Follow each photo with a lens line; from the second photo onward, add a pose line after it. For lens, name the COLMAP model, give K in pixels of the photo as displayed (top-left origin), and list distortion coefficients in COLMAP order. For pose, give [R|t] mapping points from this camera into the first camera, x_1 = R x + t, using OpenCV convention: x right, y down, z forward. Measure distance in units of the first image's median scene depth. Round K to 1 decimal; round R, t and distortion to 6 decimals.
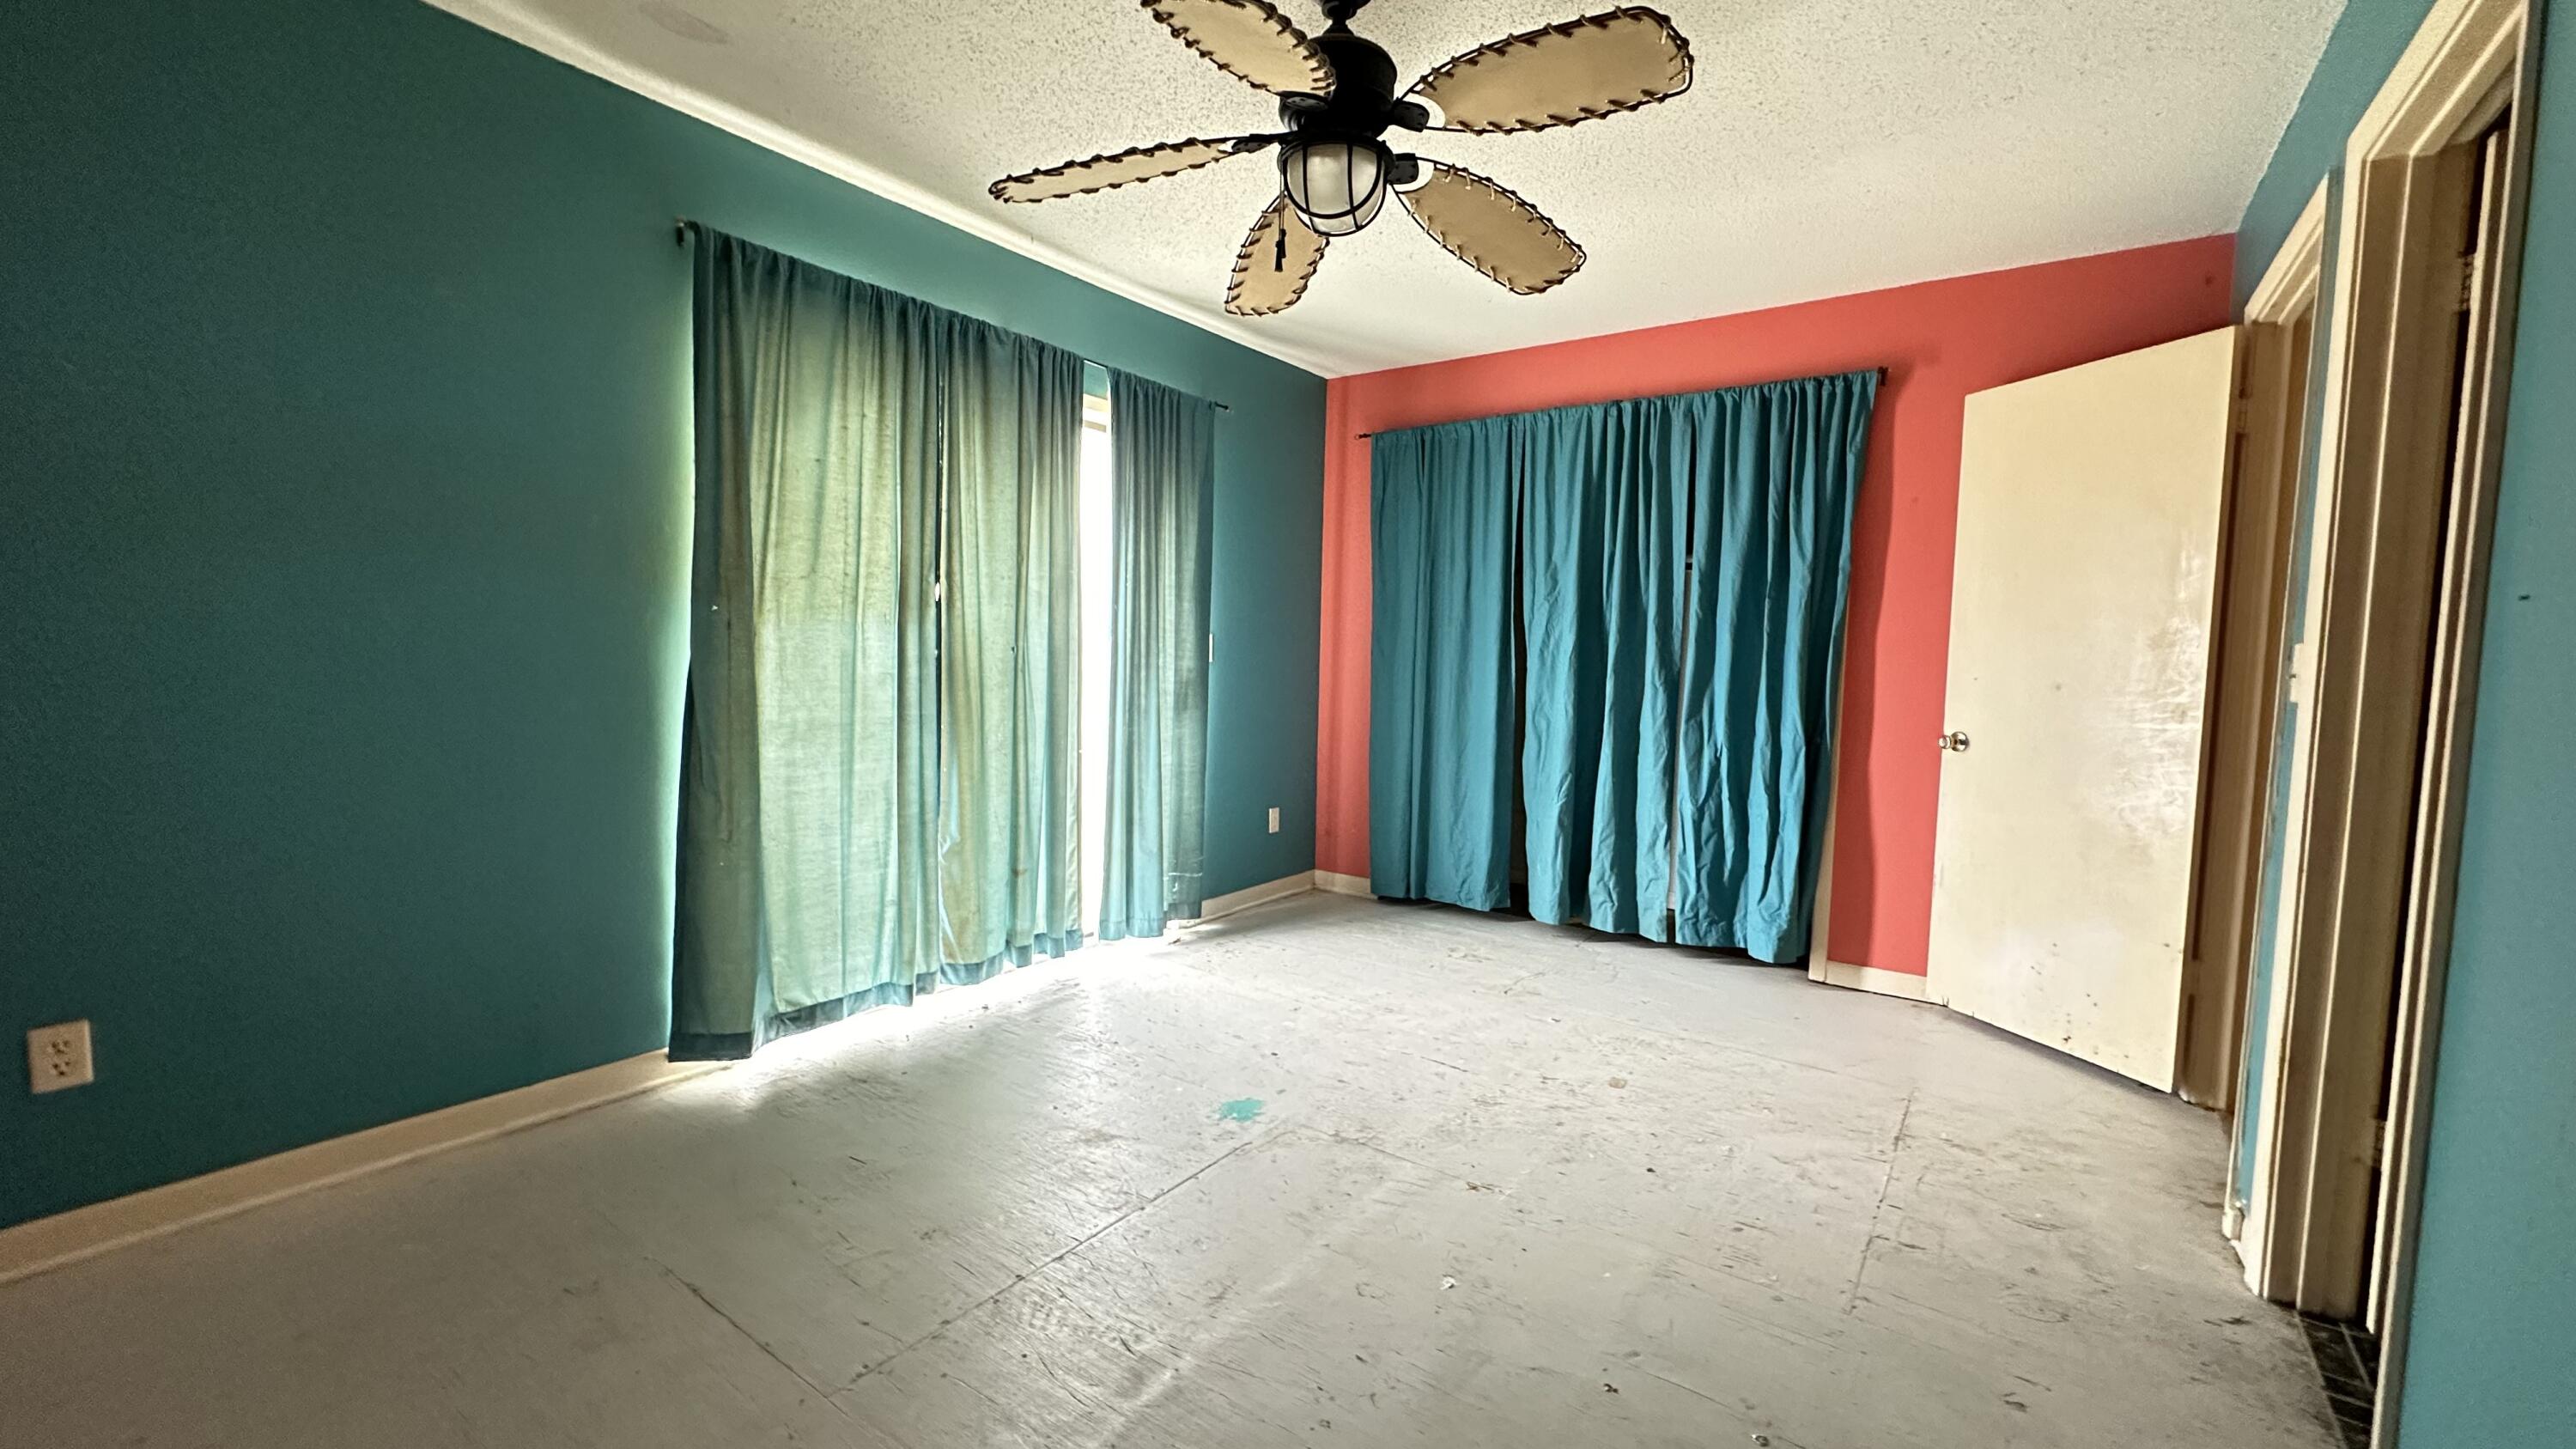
lens RADIAL K [[1020.6, 0, 1282.3], [0, 1020.6, 725.0], [0, 0, 1]] dist [0.000858, 0.000223]
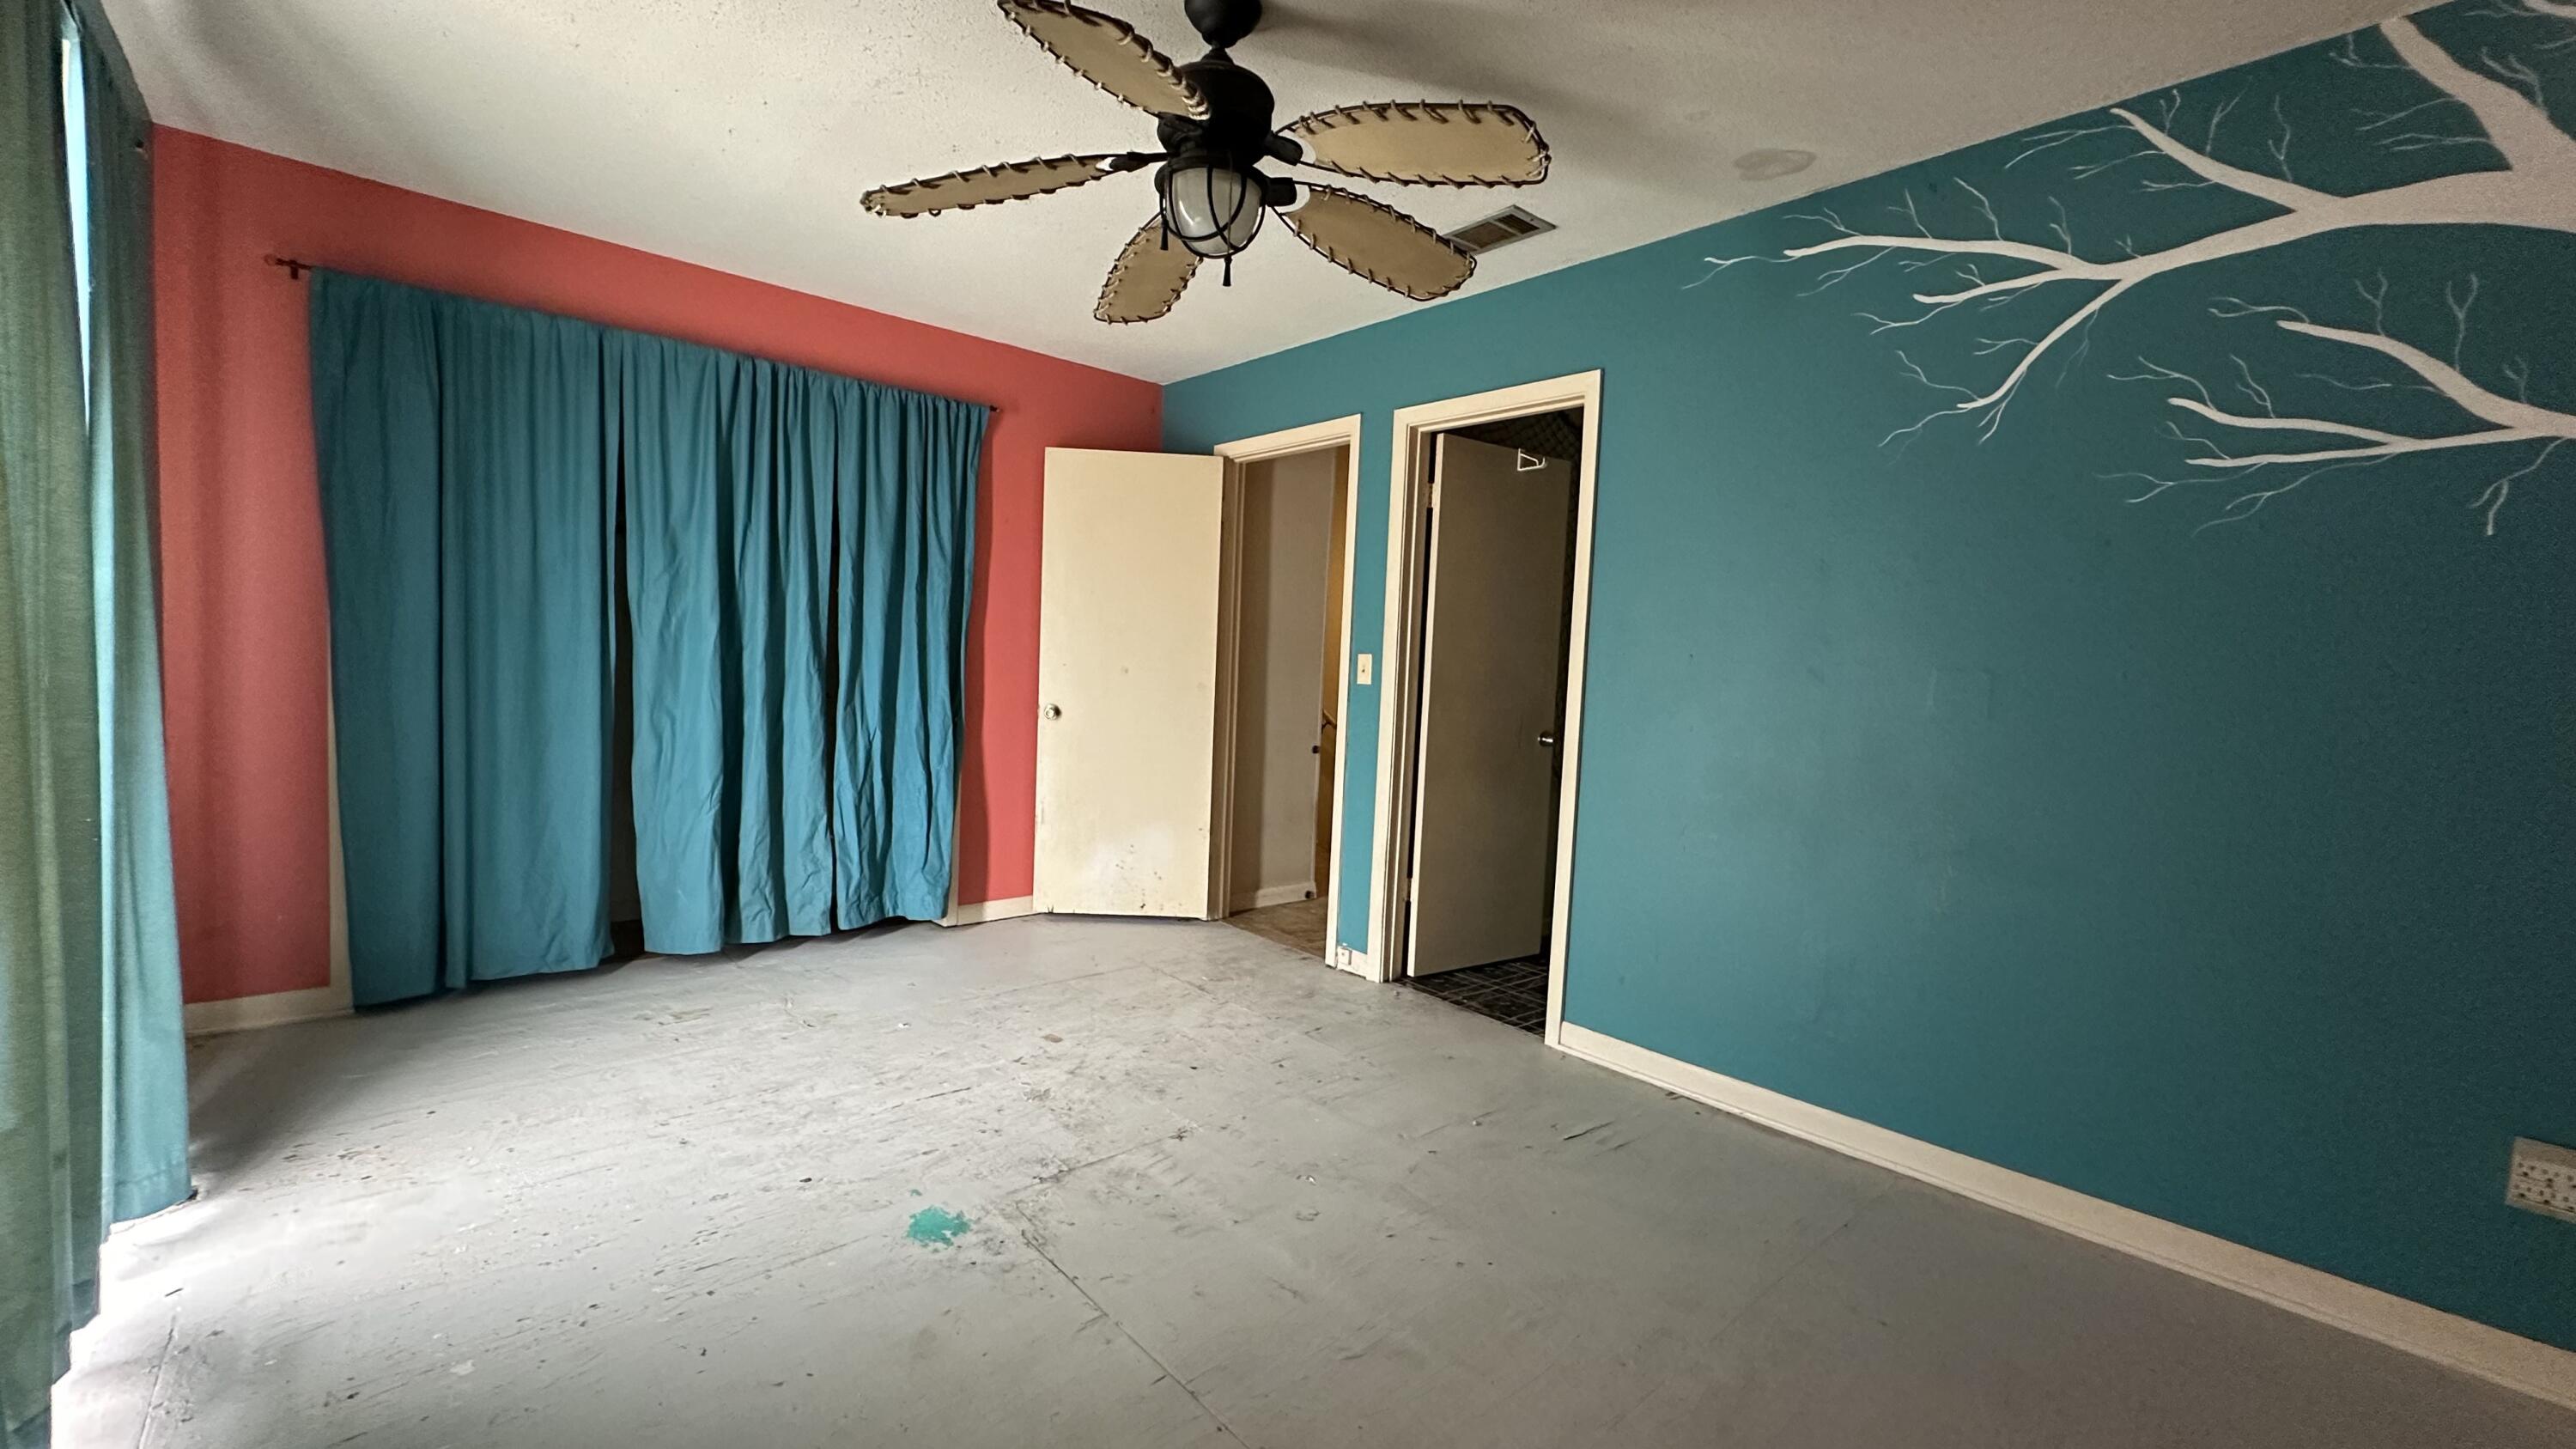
lens RADIAL K [[1020.6, 0, 1280.8], [0, 1020.6, 730.4], [0, 0, 1]] dist [0.000858, 0.000223]
pose [[0.216622, -0.078565, 0.973089, -0.495463], [0.032221, 0.996789, 0.073306, -0.042107], [-0.975724, 0.015474, 0.218458, 0.374422]]
